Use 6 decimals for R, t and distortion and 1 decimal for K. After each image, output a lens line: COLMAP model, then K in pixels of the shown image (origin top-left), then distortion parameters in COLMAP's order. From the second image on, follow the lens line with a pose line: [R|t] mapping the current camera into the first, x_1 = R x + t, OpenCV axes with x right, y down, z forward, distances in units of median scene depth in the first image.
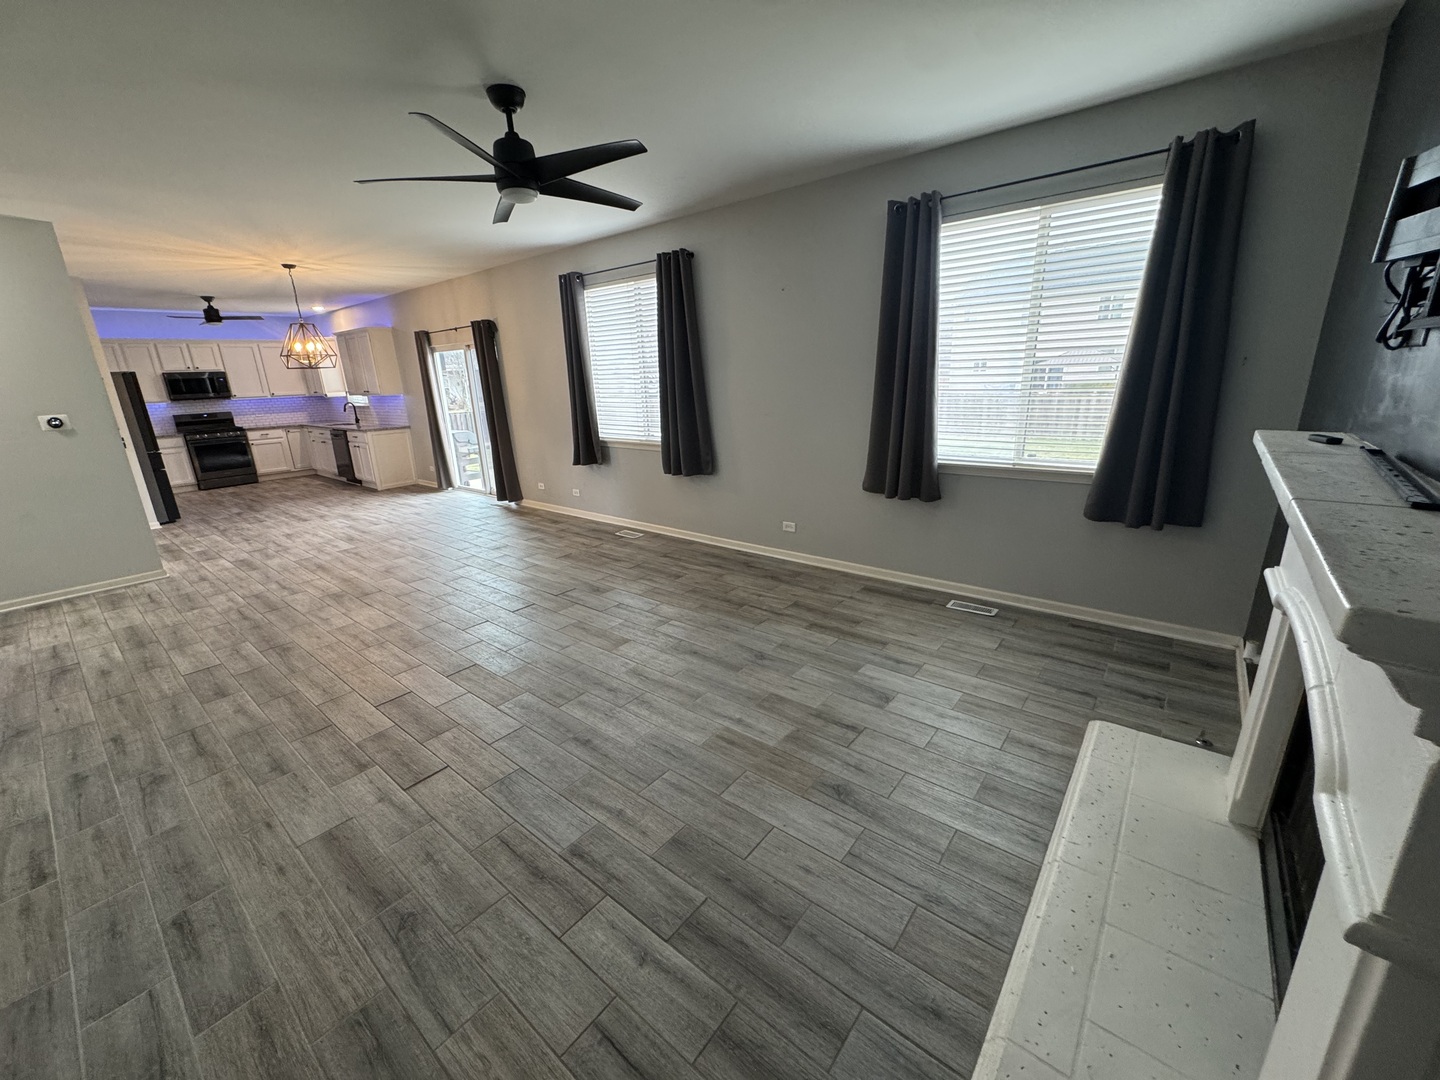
lens RADIAL K [[573.0, 0, 723.2], [0, 573.0, 538.2], [0, 0, 1]] dist [-0.007782, 0.000446]
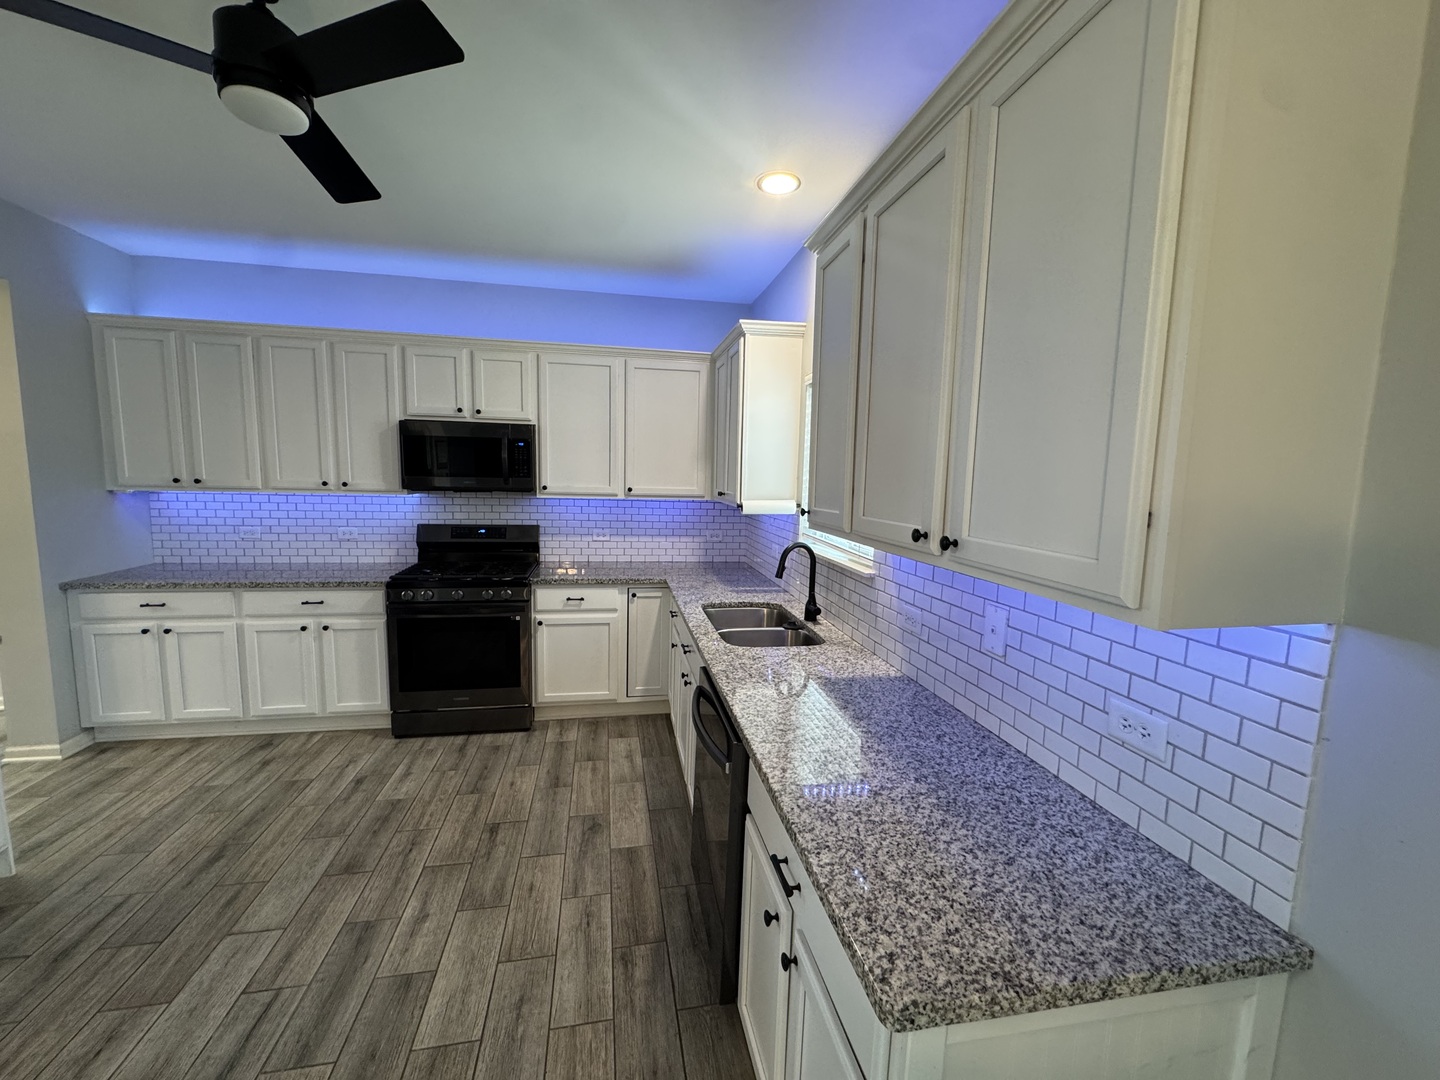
lens RADIAL K [[573.0, 0, 720.9], [0, 573.0, 541.1], [0, 0, 1]] dist [-0.007782, 0.000446]
pose [[0.762575, 0.130046, -0.633694, -0.520147], [-0.232289, 0.969300, -0.080614, -0.210958], [0.603756, 0.208674, 0.769372, 0.781120]]
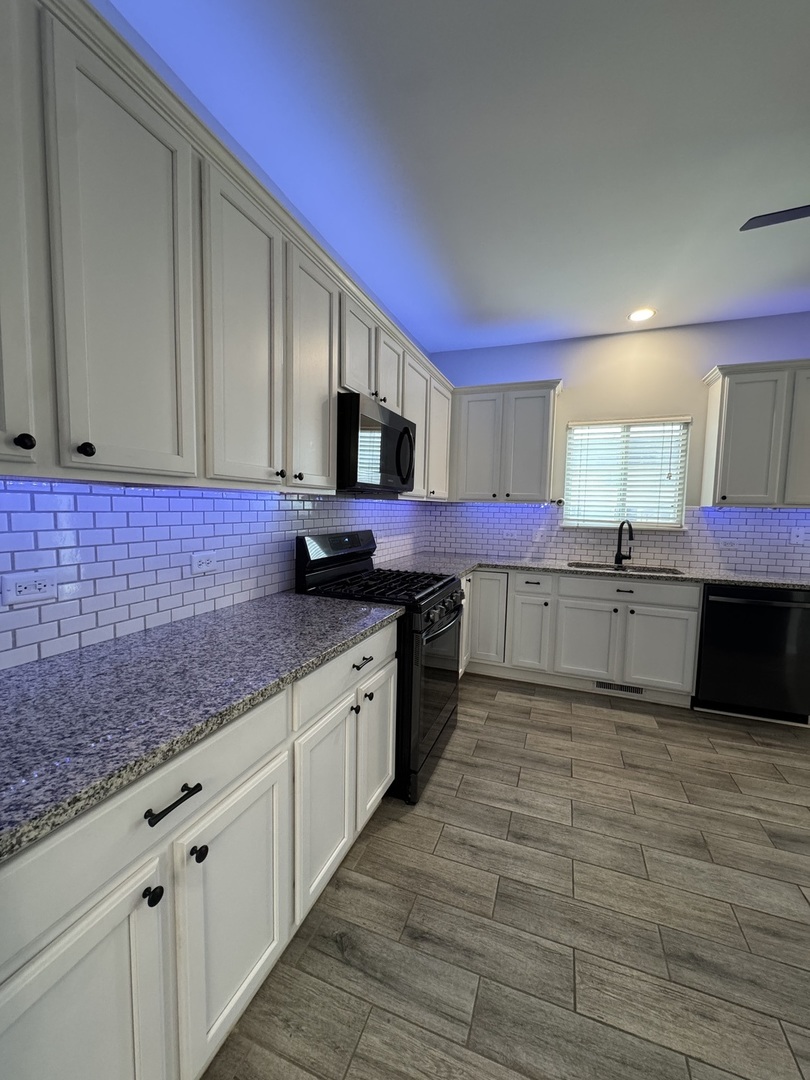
lens RADIAL K [[429.8, 0, 402.1], [0, 429.8, 538.8], [0, 0, 1]] dist [-0.007782, 0.000446]
pose [[0.950499, 0.030863, 0.309190, -0.939288], [0.034432, 0.978465, -0.203521, -0.160024], [-0.308813, 0.204093, 0.928968, 0.741635]]
